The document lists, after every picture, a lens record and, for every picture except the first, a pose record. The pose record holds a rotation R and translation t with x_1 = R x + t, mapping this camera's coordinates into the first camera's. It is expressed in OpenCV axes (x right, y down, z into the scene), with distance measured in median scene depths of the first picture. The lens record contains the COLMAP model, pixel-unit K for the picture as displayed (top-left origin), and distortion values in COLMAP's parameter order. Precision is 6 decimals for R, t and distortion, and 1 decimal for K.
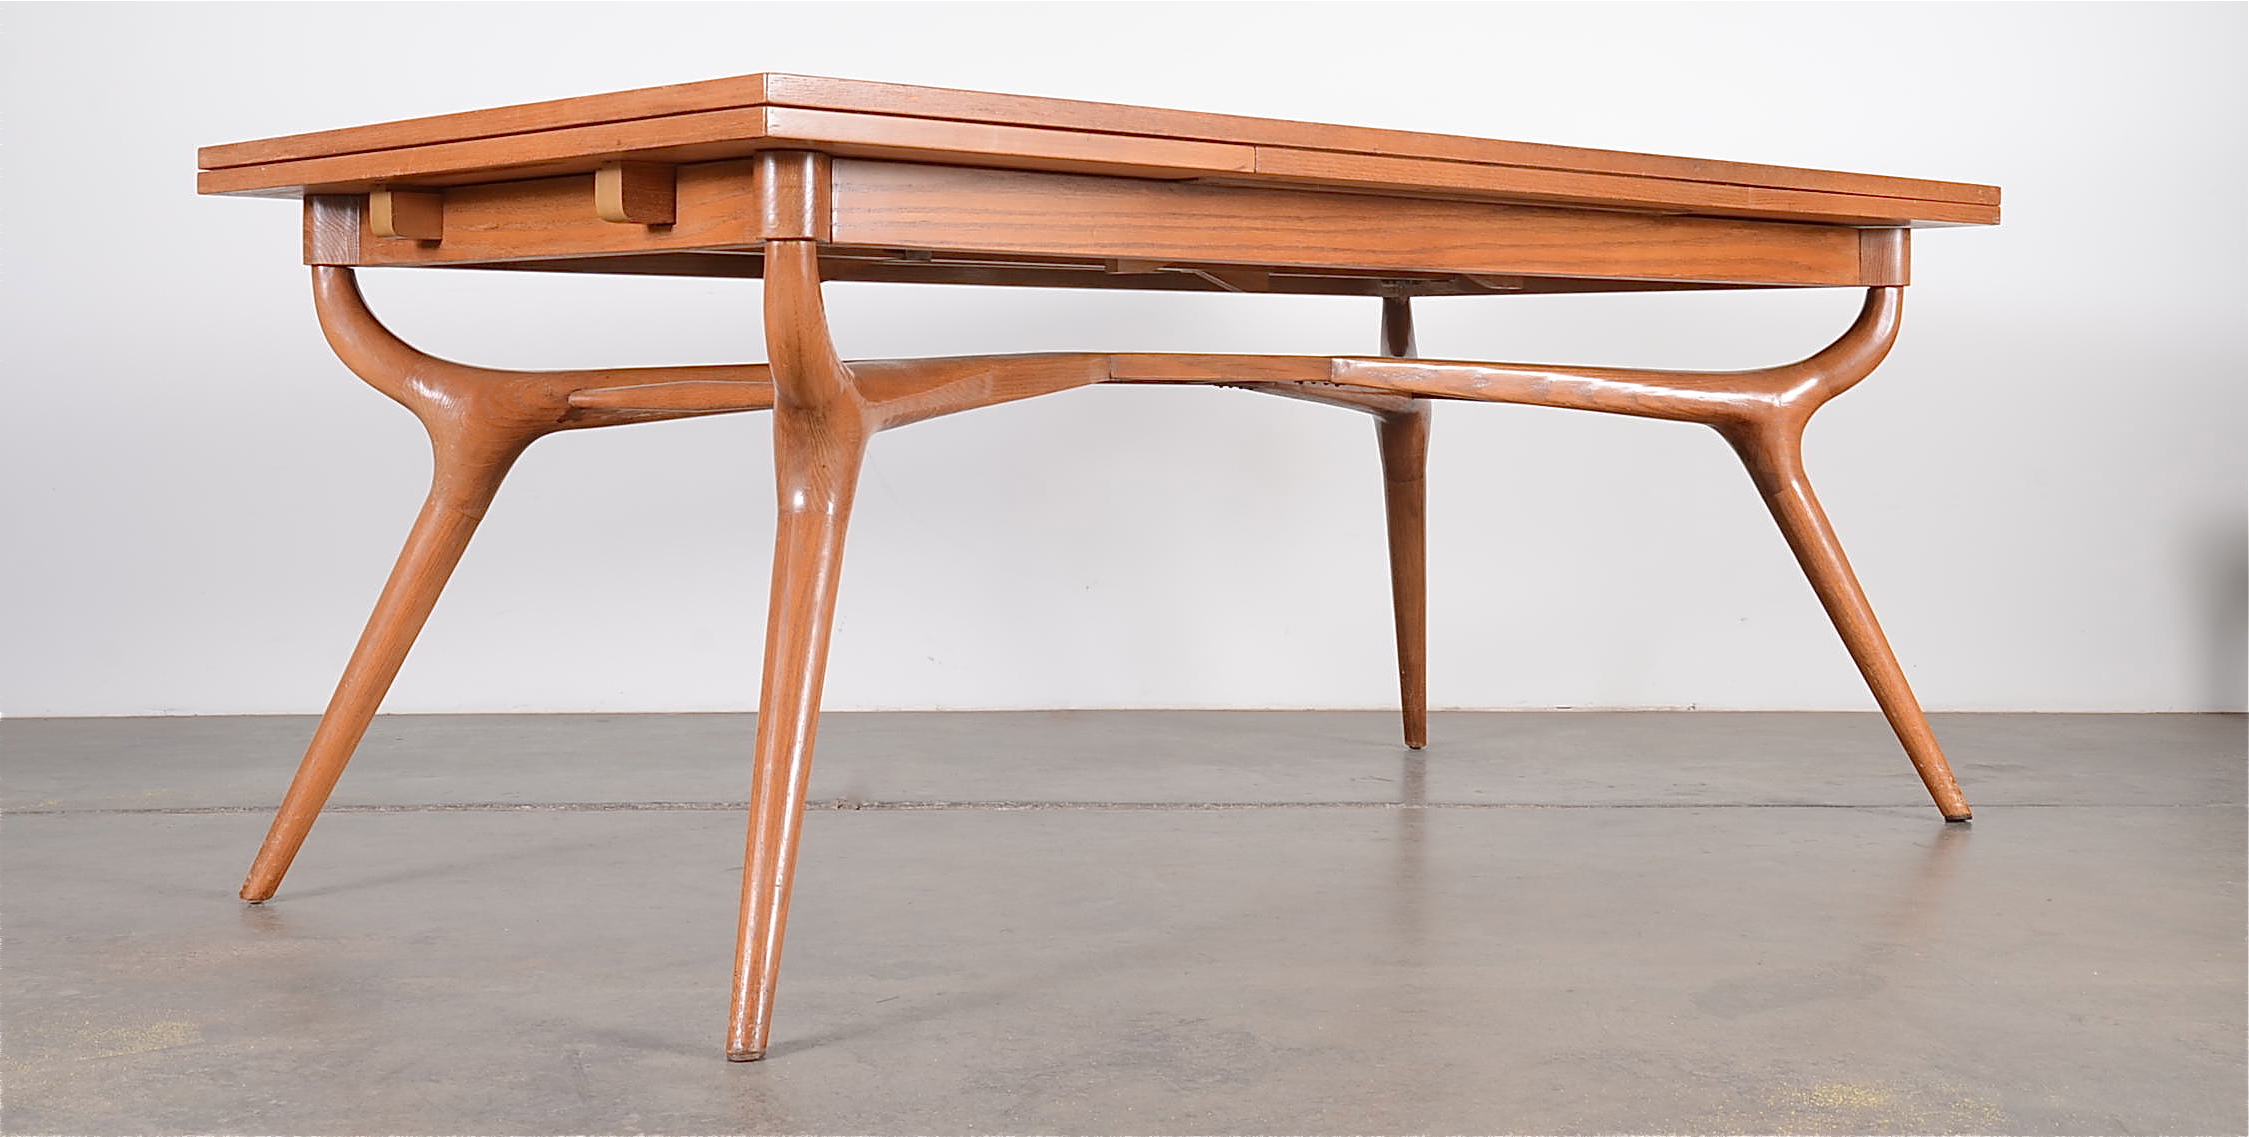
lens RADIAL K [[2604.4, 0, 1108.3], [0, 2604.4, 481.6], [0, 0, 1]] dist [0.019342, 0.000000]
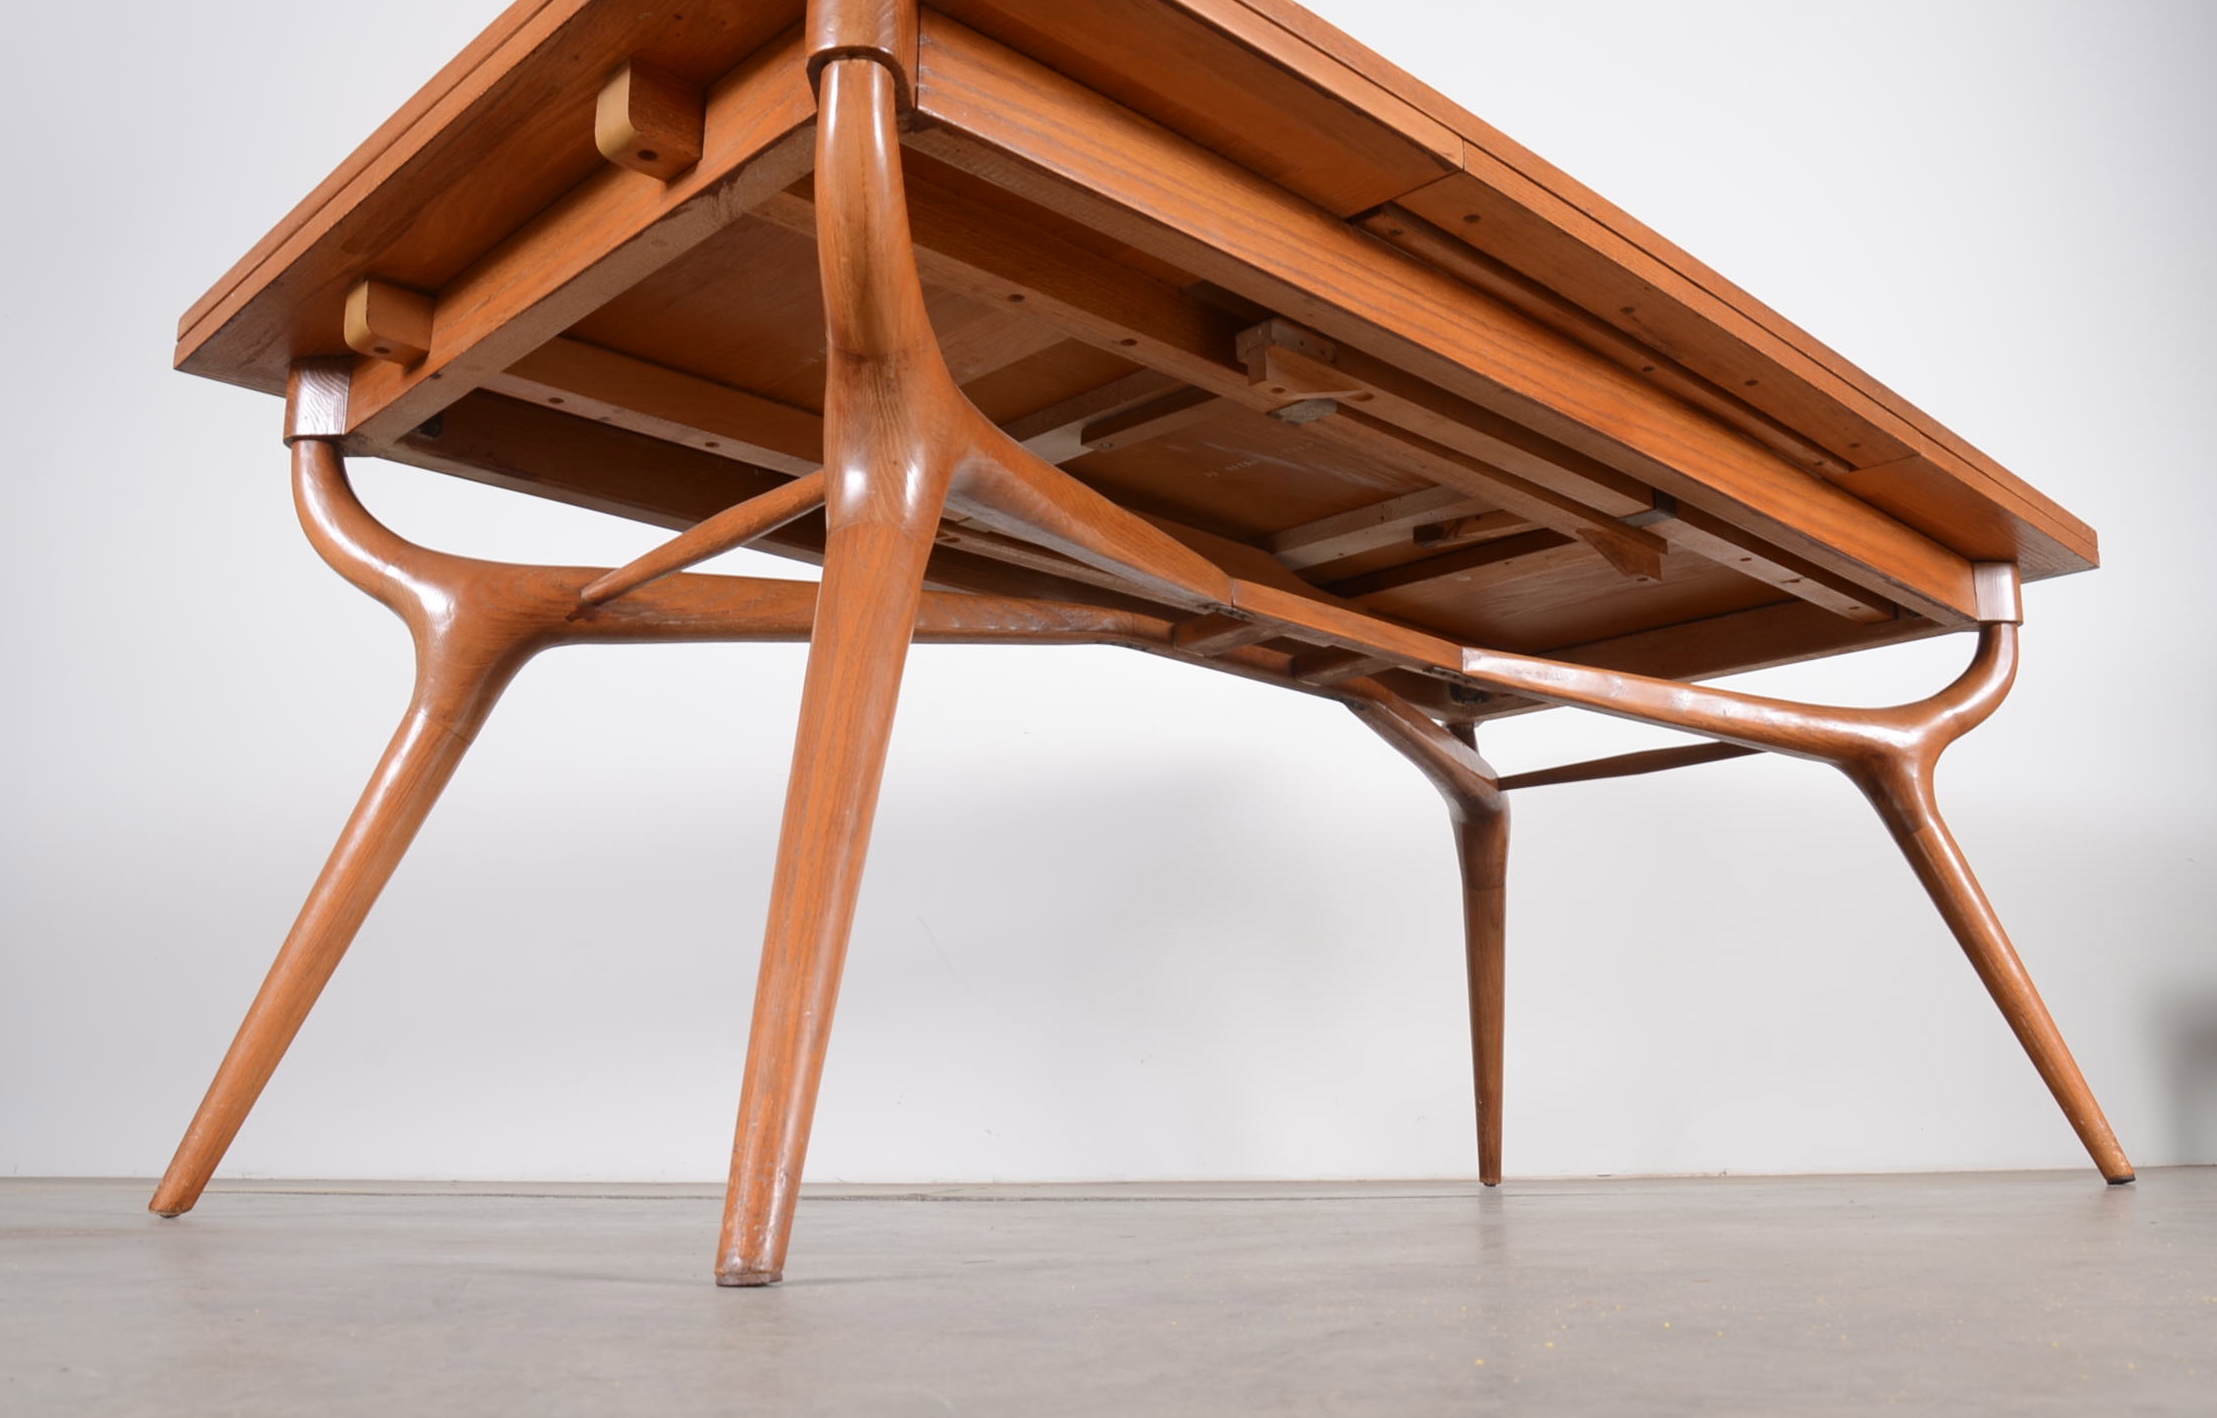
lens RADIAL K [[1926.0, 0, 1175.4], [0, 1926.0, 809.1], [0, 0, 1]] dist [-0.108900, -0.047395]
pose [[0.999150, -0.001674, 0.041178, -0.045870], [0.009358, 0.982291, -0.187127, 0.149772], [-0.040135, 0.187353, 0.981472, 0.422758]]
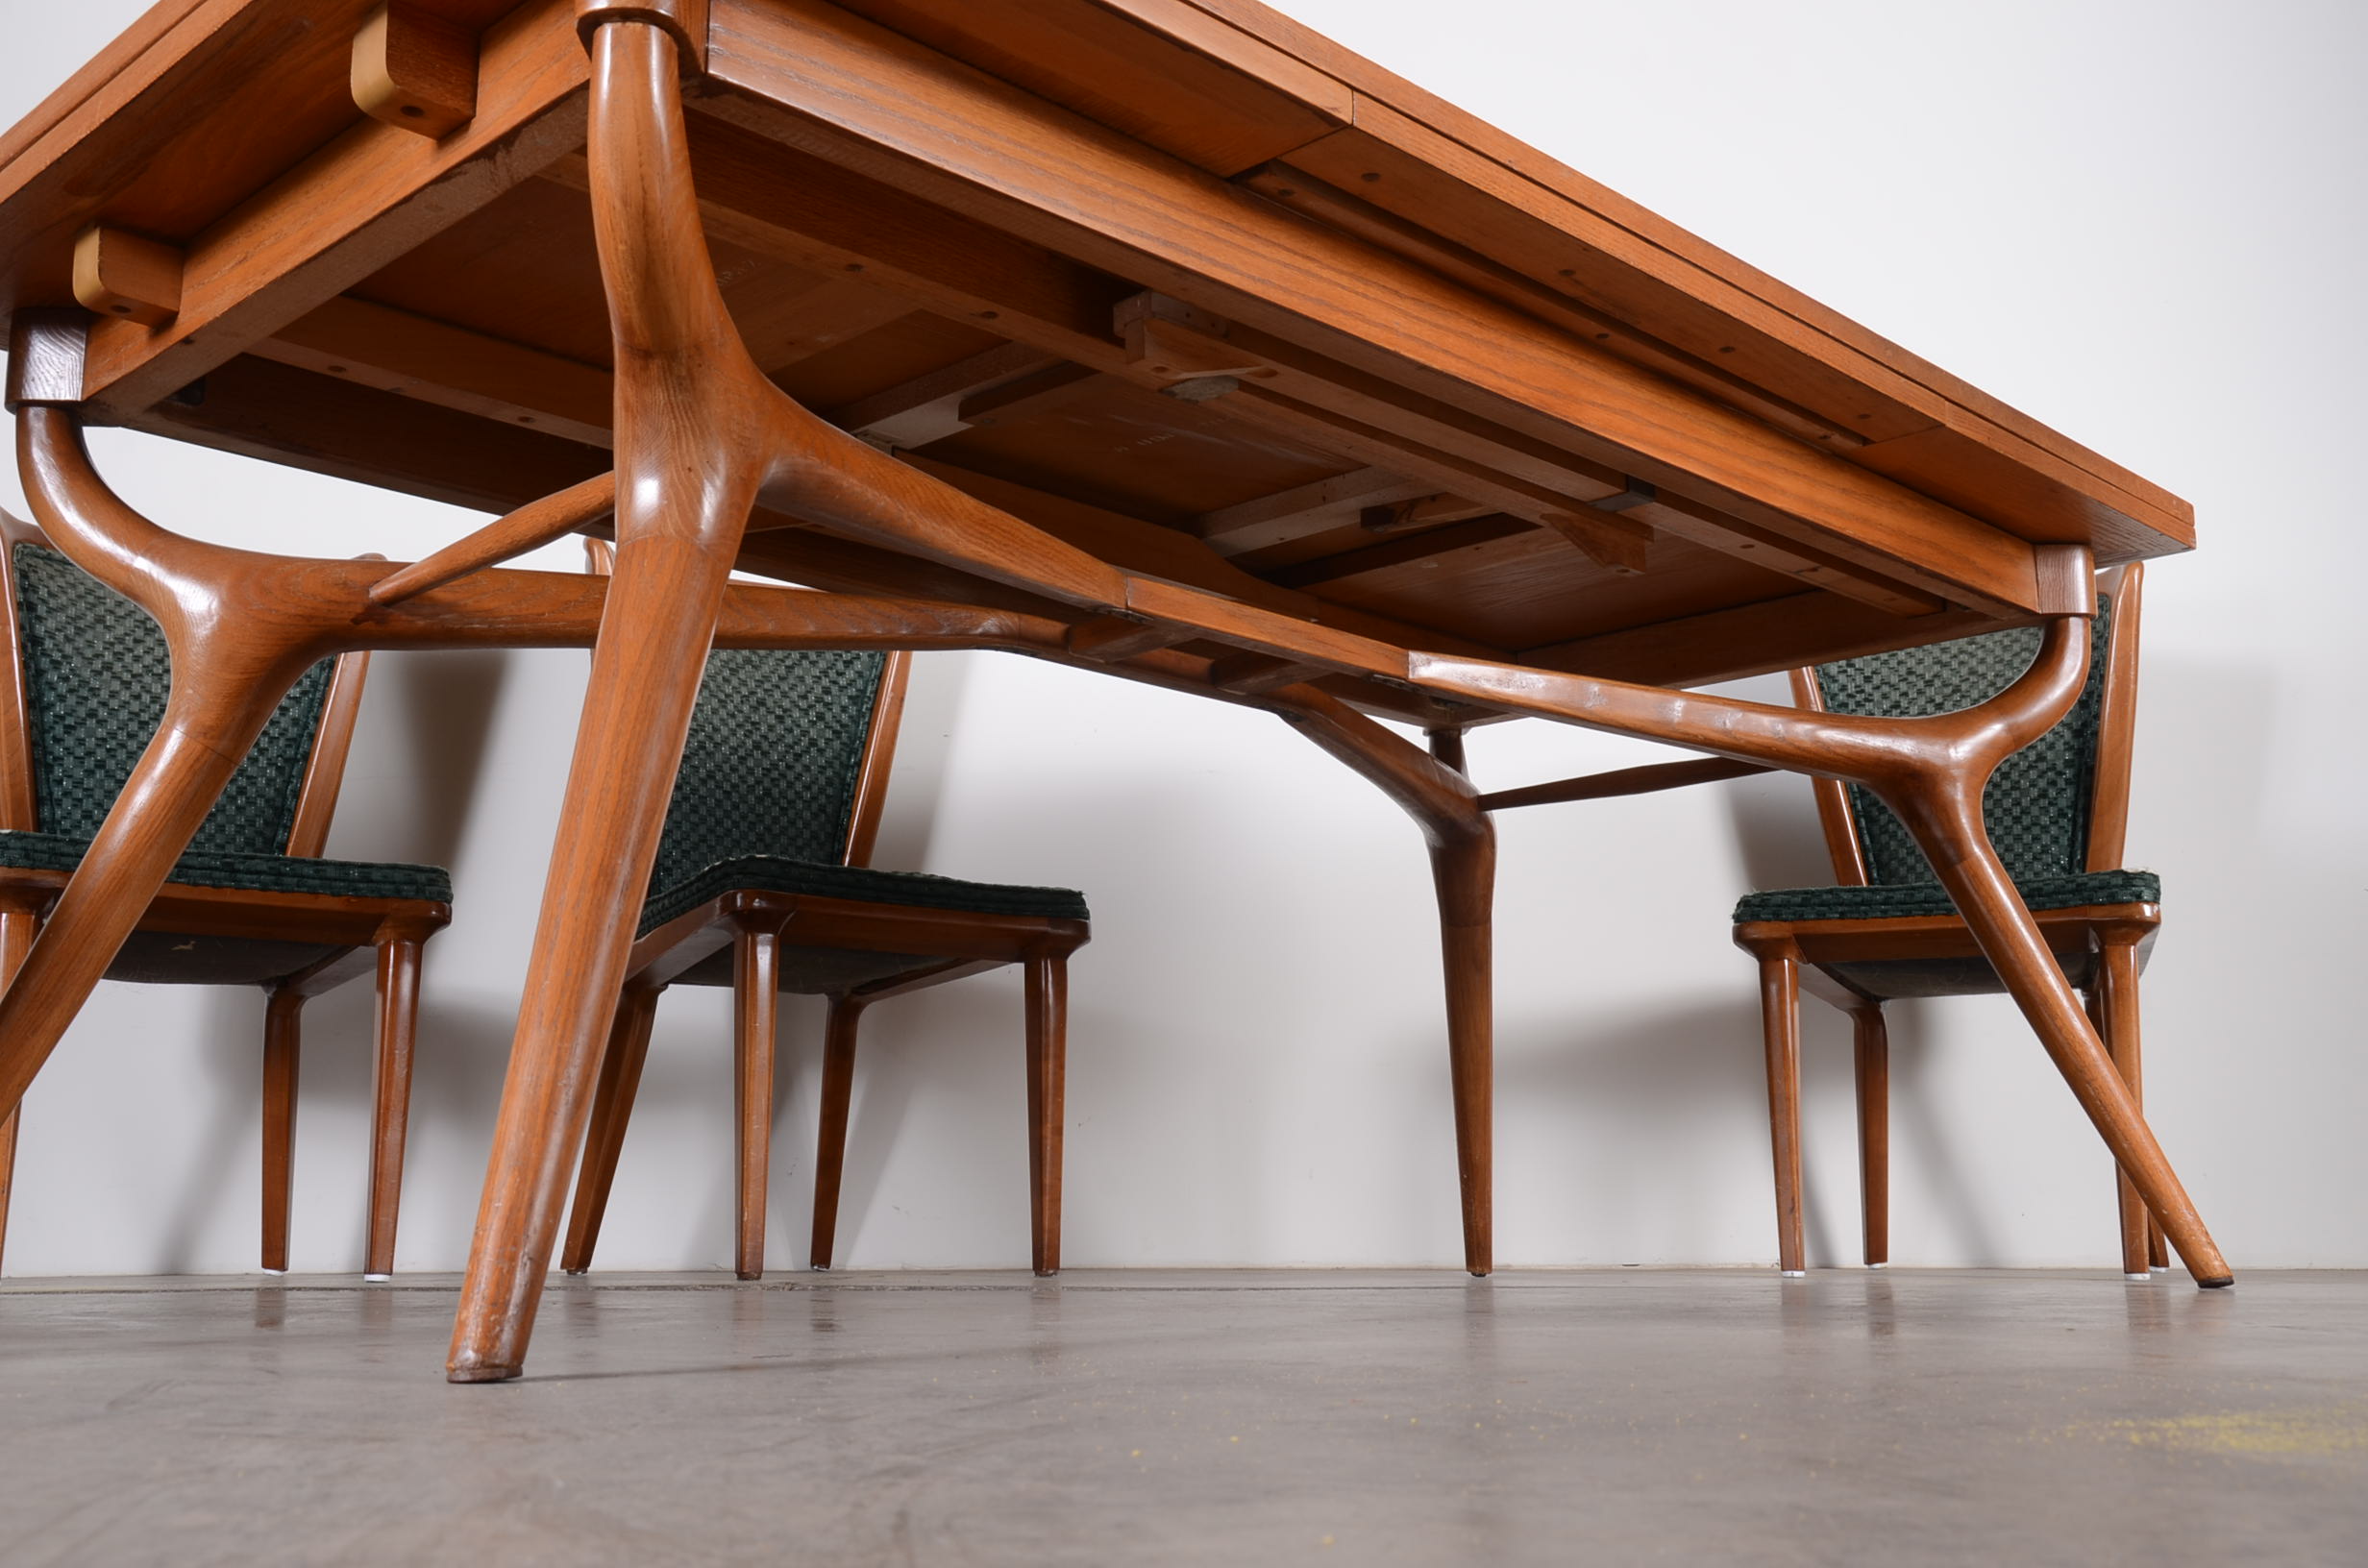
lens RADIAL K [[2346.4, 0, 1185.9], [0, 2346.4, 795.1], [0, 0, 1]] dist [-0.001300, 0.000000]
pose [[0.999096, 0.002085, 0.042470, -0.011387], [0.006218, 0.980897, -0.194431, 0.150193], [-0.042064, 0.194519, 0.979996, 0.376464]]
